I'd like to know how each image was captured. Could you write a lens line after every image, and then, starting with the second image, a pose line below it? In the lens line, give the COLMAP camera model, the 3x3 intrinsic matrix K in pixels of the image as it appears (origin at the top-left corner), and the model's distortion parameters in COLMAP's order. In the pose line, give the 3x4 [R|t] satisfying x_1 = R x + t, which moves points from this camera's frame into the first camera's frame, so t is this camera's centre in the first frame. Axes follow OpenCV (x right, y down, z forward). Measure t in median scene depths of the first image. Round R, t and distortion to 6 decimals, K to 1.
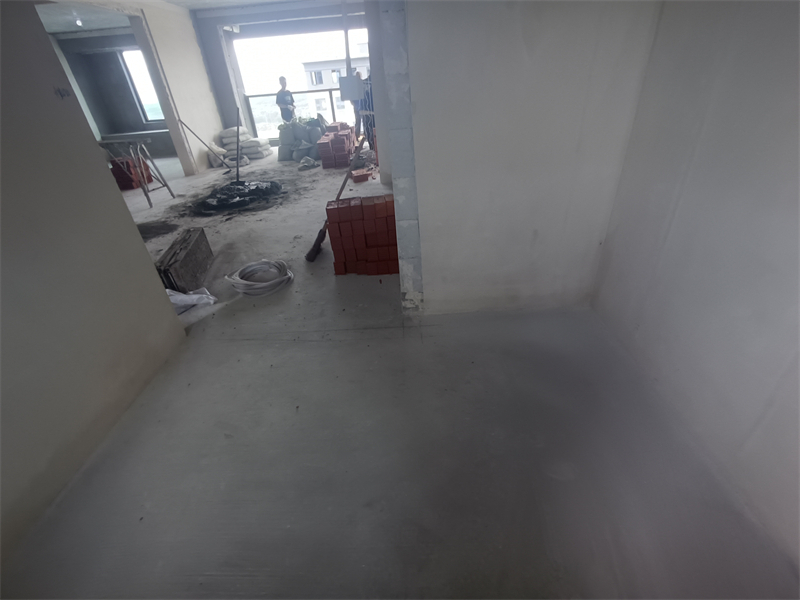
lens RADIAL K [[370.5, 0, 398.3], [0, 370.5, 305.1], [0, 0, 1]] dist [-0.004440, 0.002355]
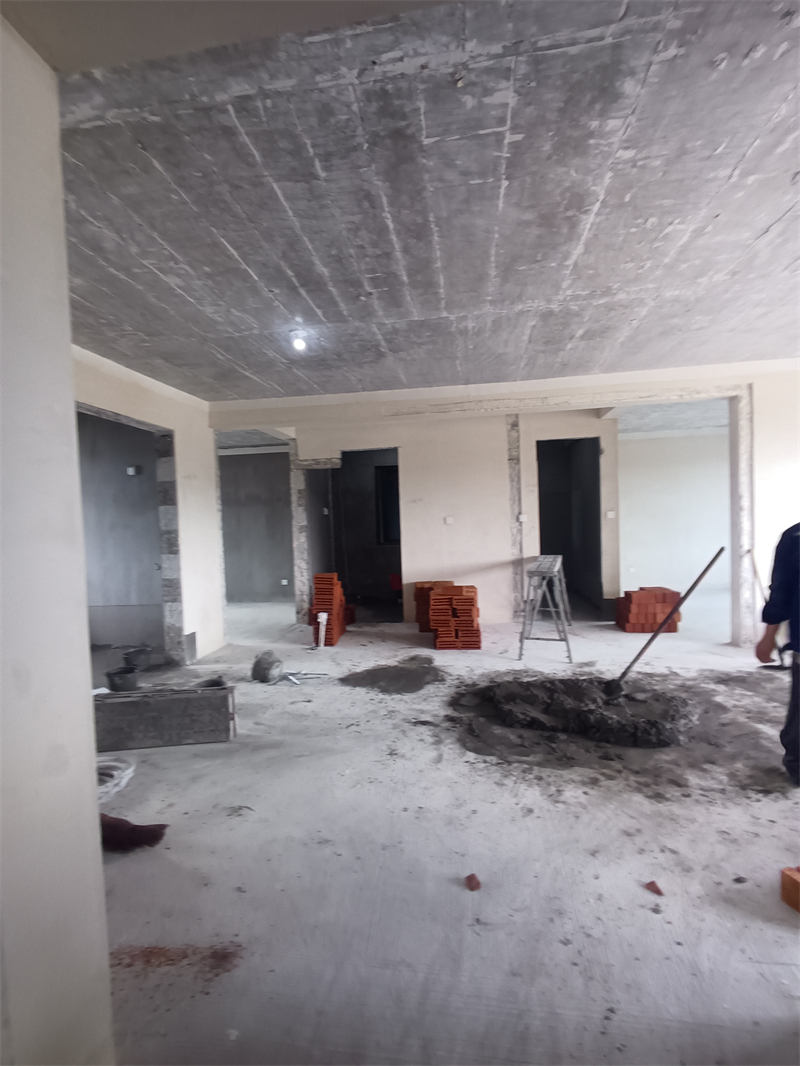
lens RADIAL K [[493.7, 0, 406.1], [0, 493.7, 533.4], [0, 0, 1]] dist [-0.004440, 0.002355]
pose [[-0.106698, 0.108709, -0.988331, 0.347109], [-0.490428, 0.858922, 0.147420, -0.846083], [0.864925, 0.500435, -0.038331, 1.292178]]
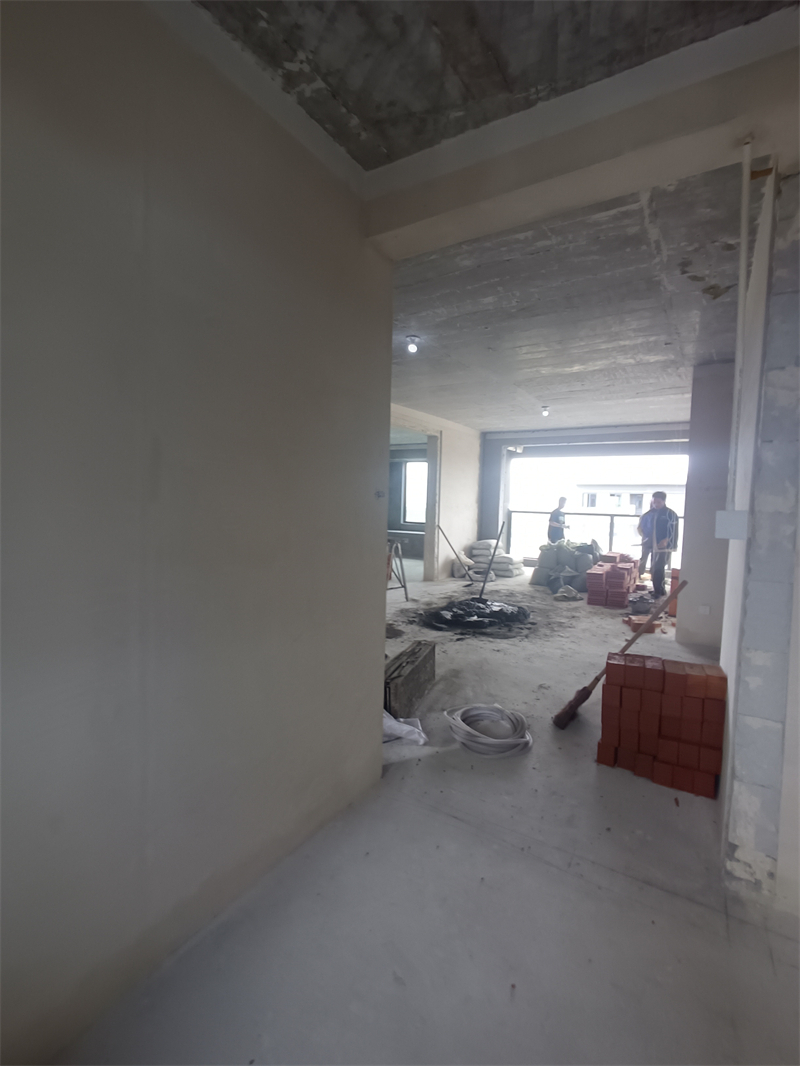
lens RADIAL K [[493.7, 0, 402.2], [0, 493.7, 536.1], [0, 0, 1]] dist [-0.004440, 0.002355]
pose [[0.852097, 0.130329, -0.506897, -0.074316], [-0.345577, 0.867466, -0.357882, 0.001661], [0.393073, 0.480122, 0.784204, -0.001637]]
